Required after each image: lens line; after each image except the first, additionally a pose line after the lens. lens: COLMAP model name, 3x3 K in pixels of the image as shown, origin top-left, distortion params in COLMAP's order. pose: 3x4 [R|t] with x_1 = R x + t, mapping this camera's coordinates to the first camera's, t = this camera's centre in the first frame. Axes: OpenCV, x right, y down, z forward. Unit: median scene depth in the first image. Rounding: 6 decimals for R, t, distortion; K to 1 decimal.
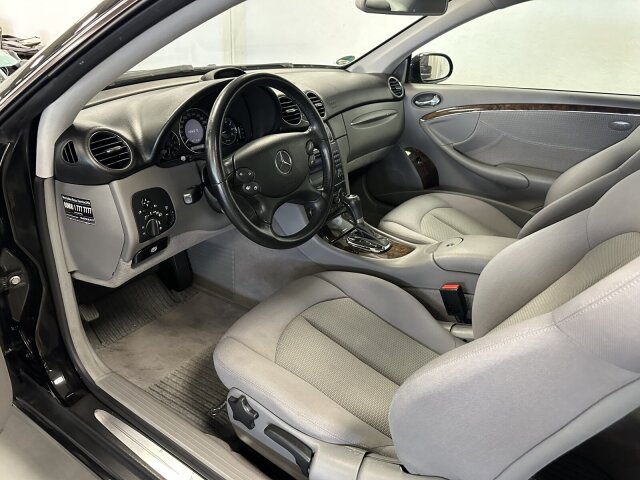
lens RADIAL K [[458.7, 0, 315.4], [0, 458.7, 246.0], [0, 0, 1]] dist [-0.001494, -0.010106]
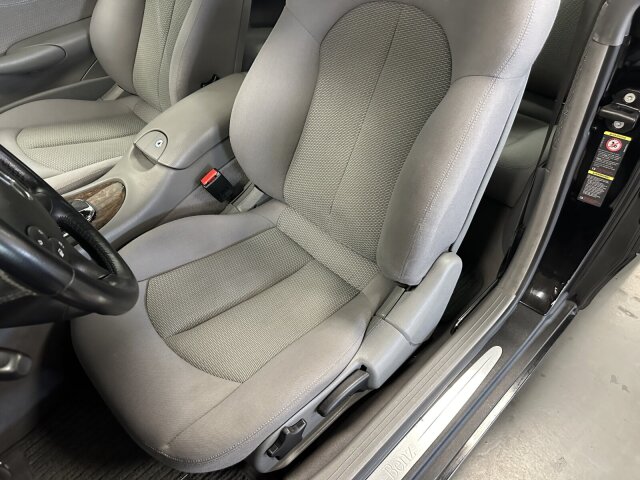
lens RADIAL K [[458.7, 0, 315.4], [0, 458.7, 246.0], [0, 0, 1]] dist [-0.001494, -0.010106]
pose [[0.214268, -0.737377, 0.640597, -0.224865], [0.498054, 0.646645, 0.577748, -0.161132], [-0.840257, 0.195259, 0.505809, 0.277353]]
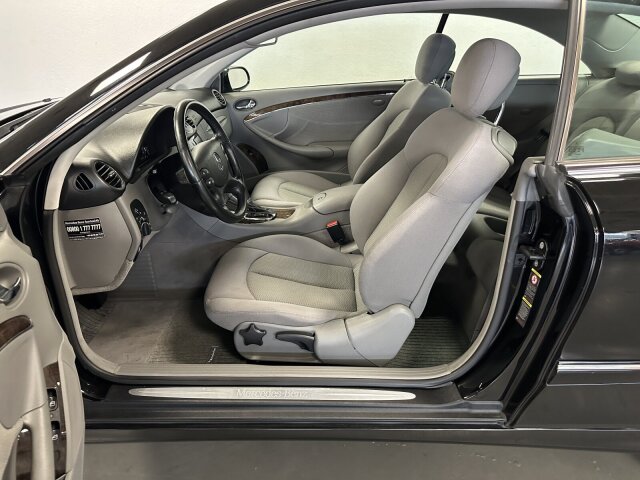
lens RADIAL K [[457.0, 0, 318.5], [0, 457.0, 251.1], [0, 0, 1]] dist [0.006708, -0.002591]
pose [[0.838269, -0.286257, 0.464072, -0.316957], [0.283832, 0.955788, 0.076871, 0.032582], [-0.465559, 0.067280, 0.882456, -0.202371]]
